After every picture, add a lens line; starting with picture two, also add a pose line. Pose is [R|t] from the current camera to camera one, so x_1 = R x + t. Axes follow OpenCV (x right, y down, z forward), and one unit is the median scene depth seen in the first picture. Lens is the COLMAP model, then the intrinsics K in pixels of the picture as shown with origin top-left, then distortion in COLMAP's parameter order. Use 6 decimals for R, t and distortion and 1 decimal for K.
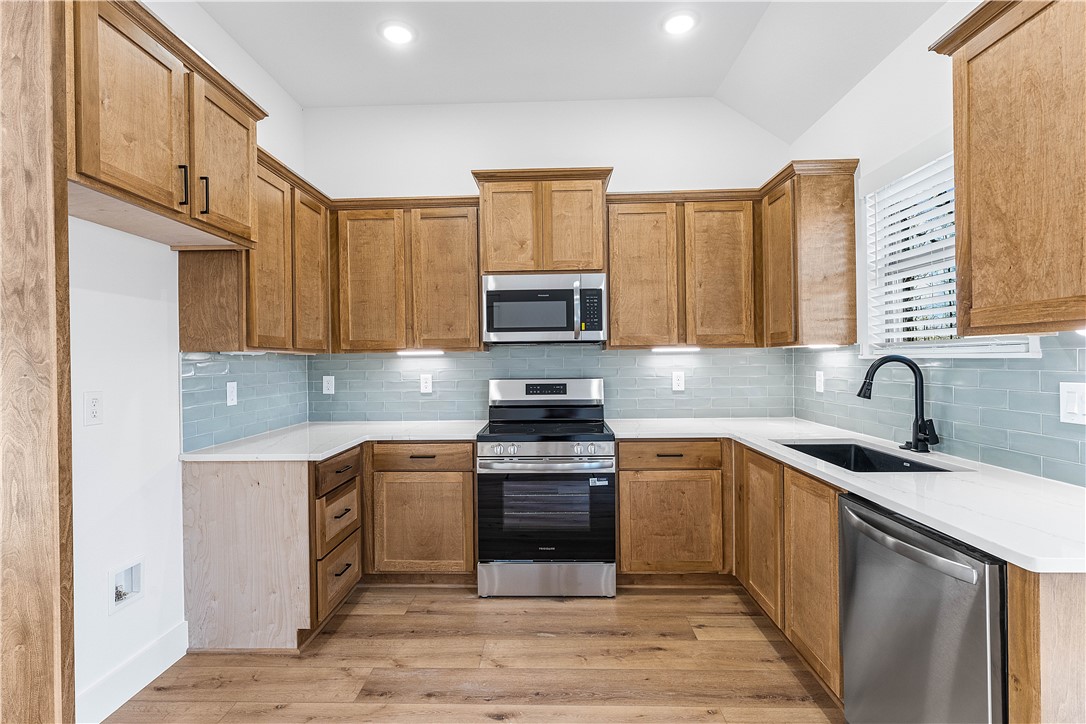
lens RADIAL K [[517.9, 0, 539.6], [0, 517.9, 361.4], [0, 0, 1]] dist [-0.002363, -0.000292]
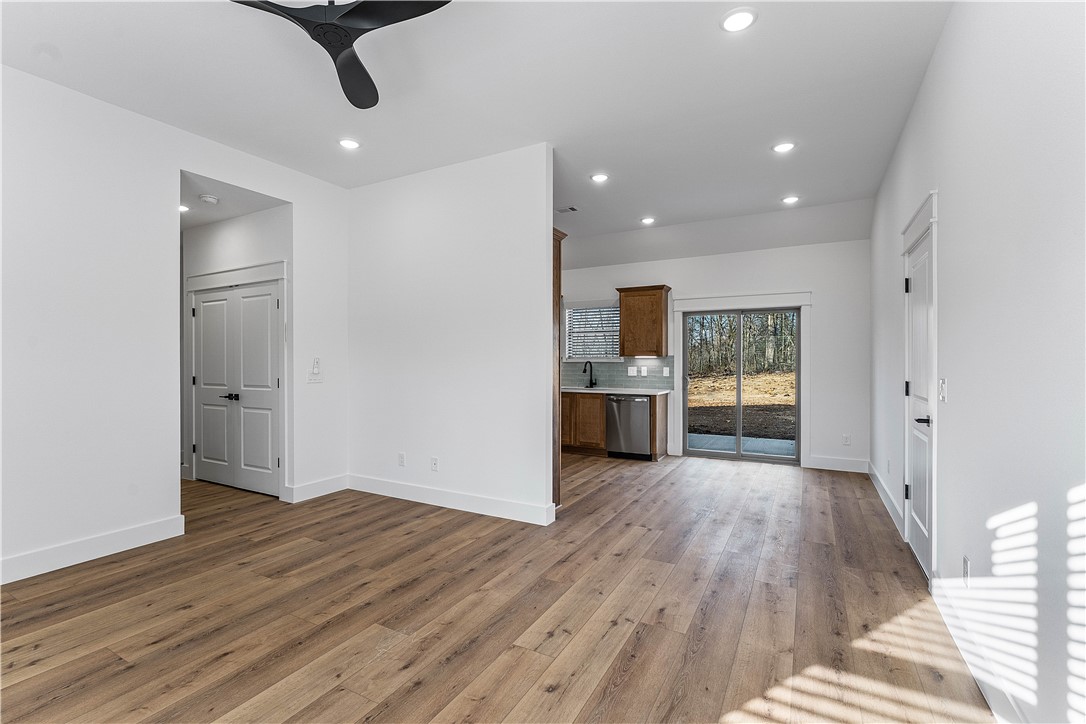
lens RADIAL K [[474.1, 0, 537.6], [0, 474.1, 367.2], [0, 0, 1]] dist [-0.003161, -0.000771]
pose [[0.461054, 0.001774, 0.887371, -1.931366], [-0.003470, 0.999994, -0.000196, 0.027323], [-0.887366, -0.002989, 0.461057, -0.150584]]
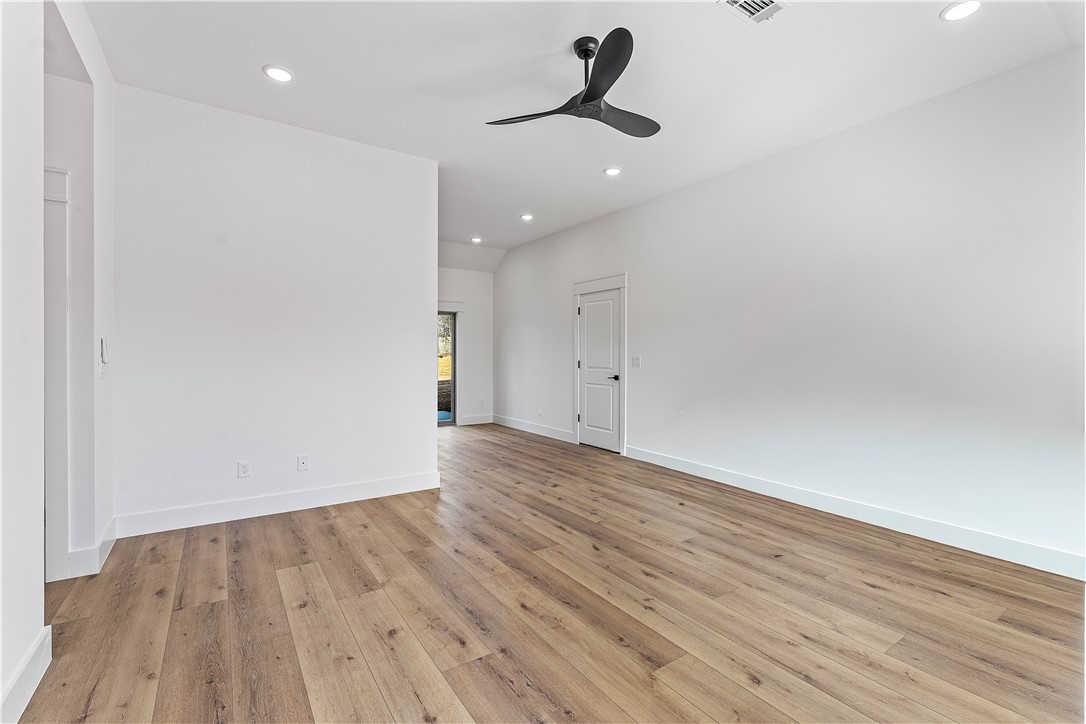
lens RADIAL K [[474.1, 0, 512.0], [0, 474.1, 355.8], [0, 0, 1]] dist [-0.003161, -0.000771]
pose [[-0.546572, 0.005910, 0.837391, -2.198151], [0.007230, 0.999971, -0.002338, 0.044704], [-0.837381, 0.004777, -0.546599, 1.162805]]
